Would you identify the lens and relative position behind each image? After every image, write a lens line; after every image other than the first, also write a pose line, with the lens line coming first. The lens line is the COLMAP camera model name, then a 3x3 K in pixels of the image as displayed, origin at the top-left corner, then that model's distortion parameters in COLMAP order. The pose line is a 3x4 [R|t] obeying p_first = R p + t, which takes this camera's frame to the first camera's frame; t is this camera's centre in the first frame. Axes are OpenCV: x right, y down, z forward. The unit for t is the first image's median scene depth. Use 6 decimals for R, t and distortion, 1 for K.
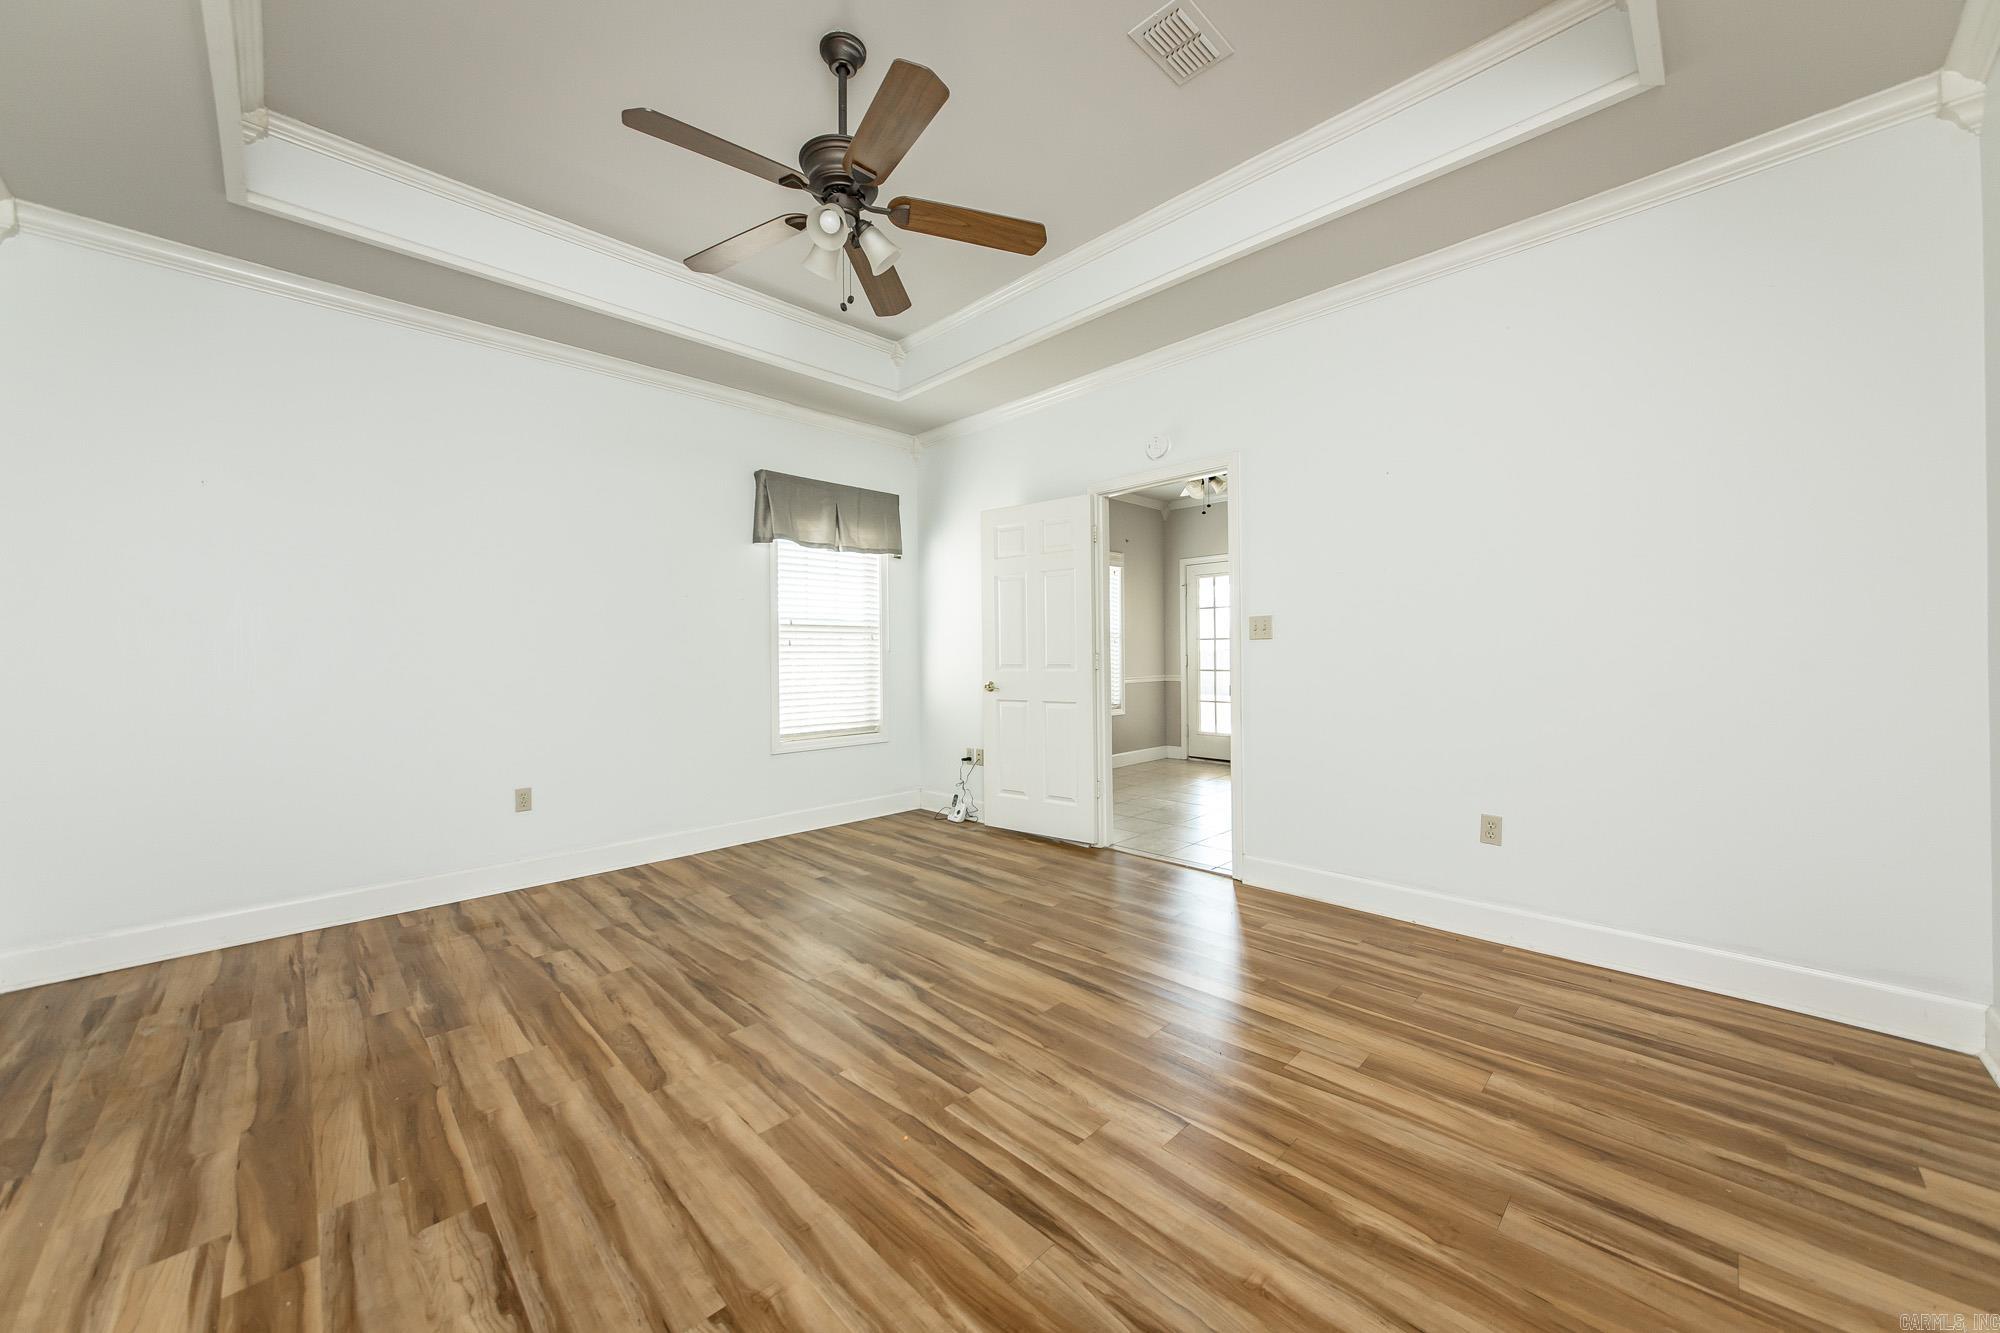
lens RADIAL K [[720.4, 0, 1002.8], [0, 720.4, 653.1], [0, 0, 1]] dist [-0.007895, 0.003660]
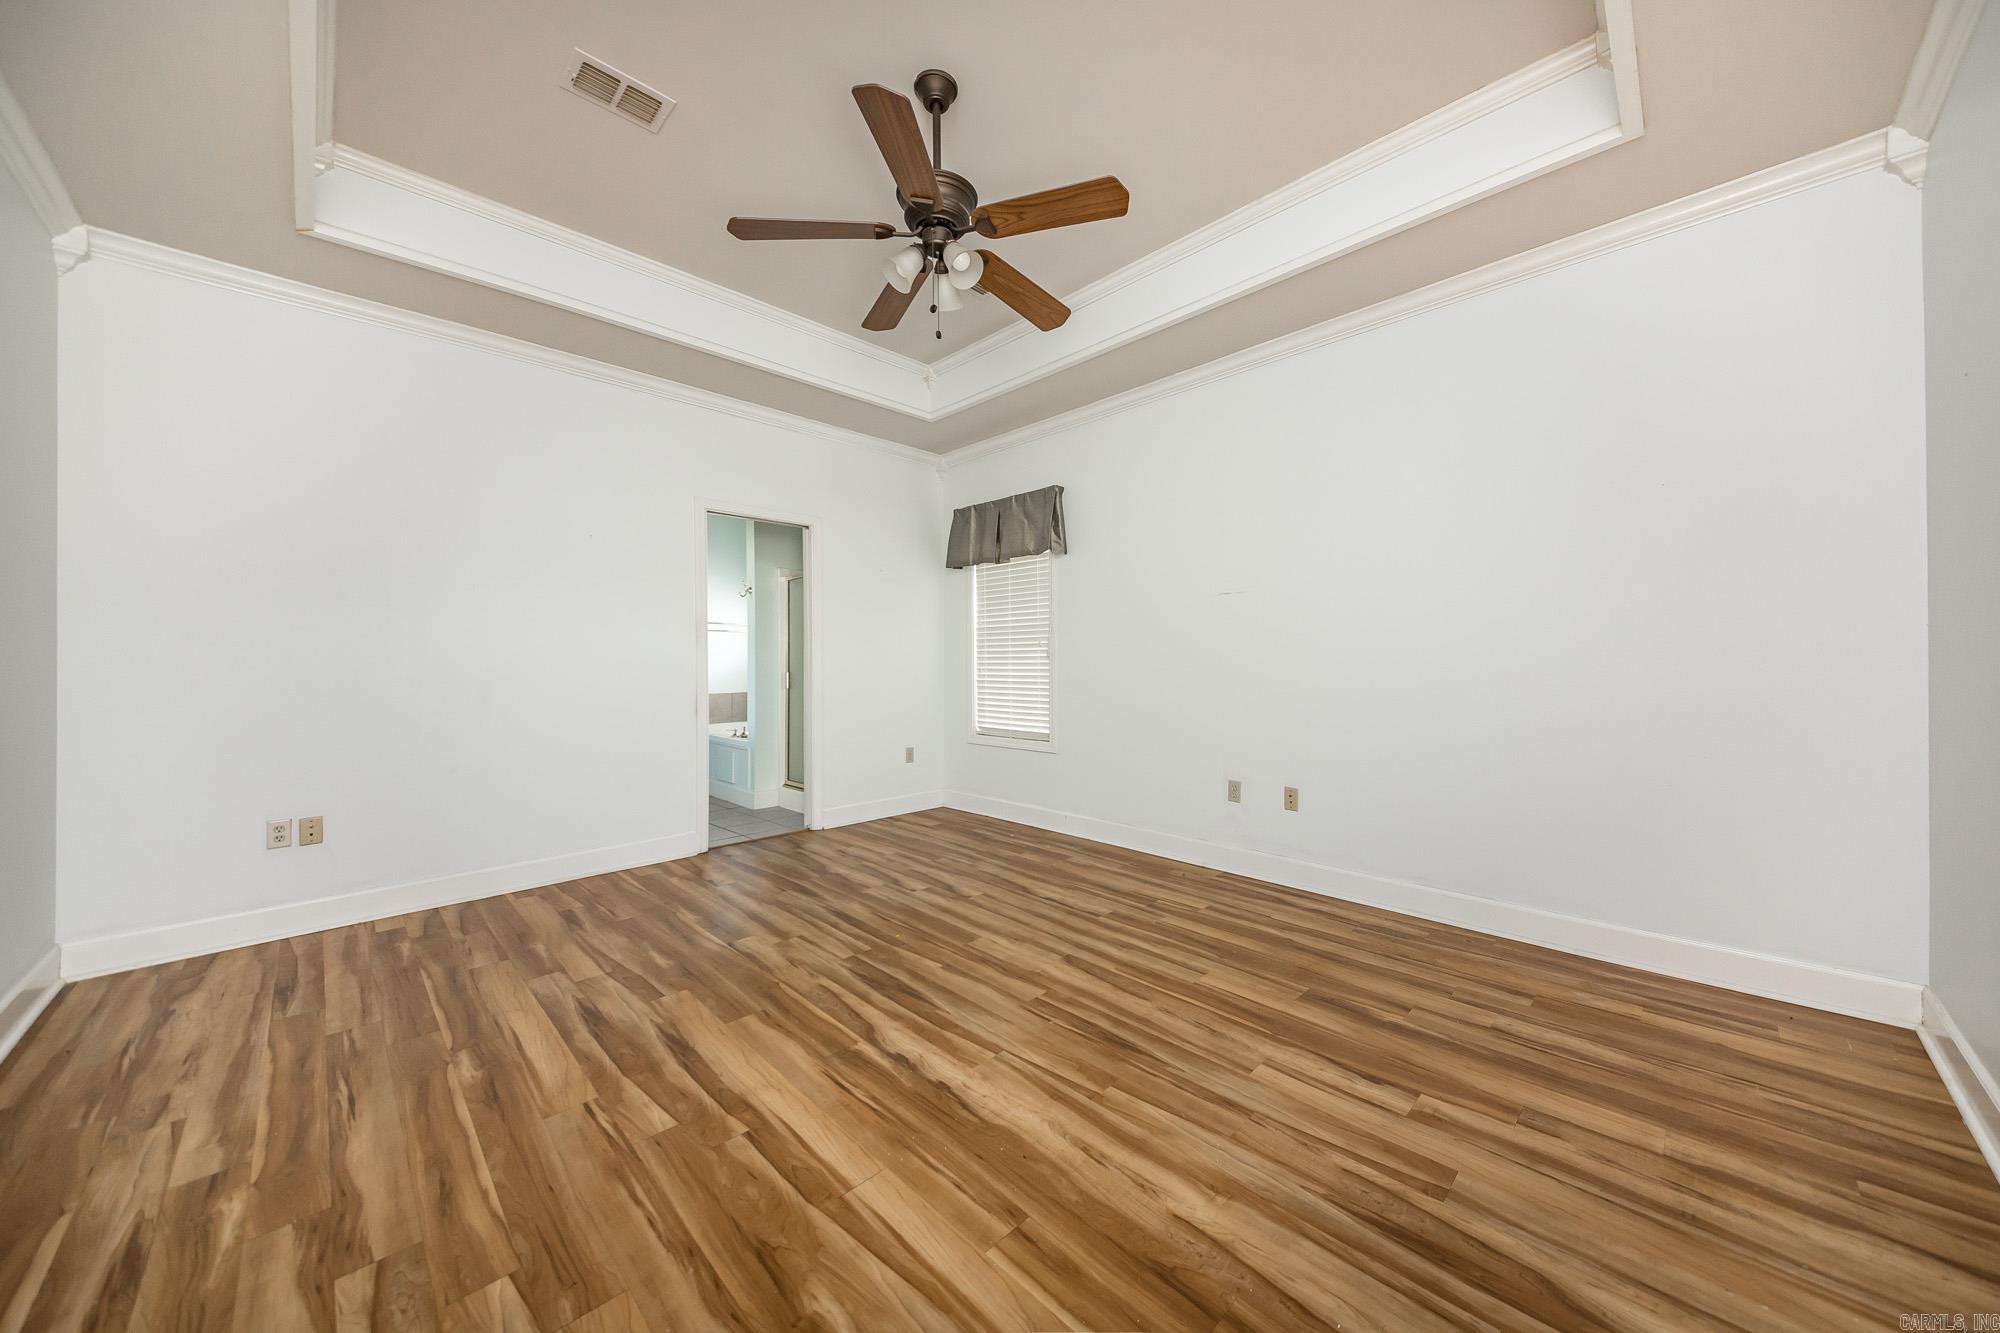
lens RADIAL K [[720.4, 0, 1005.7], [0, 720.4, 668.7], [0, 0, 1]] dist [-0.007895, 0.003660]
pose [[-0.999539, 0.013878, 0.027008, -0.345681], [0.014171, 0.999842, 0.010690, 0.008125], [-0.026855, 0.011068, -0.999578, 2.078258]]
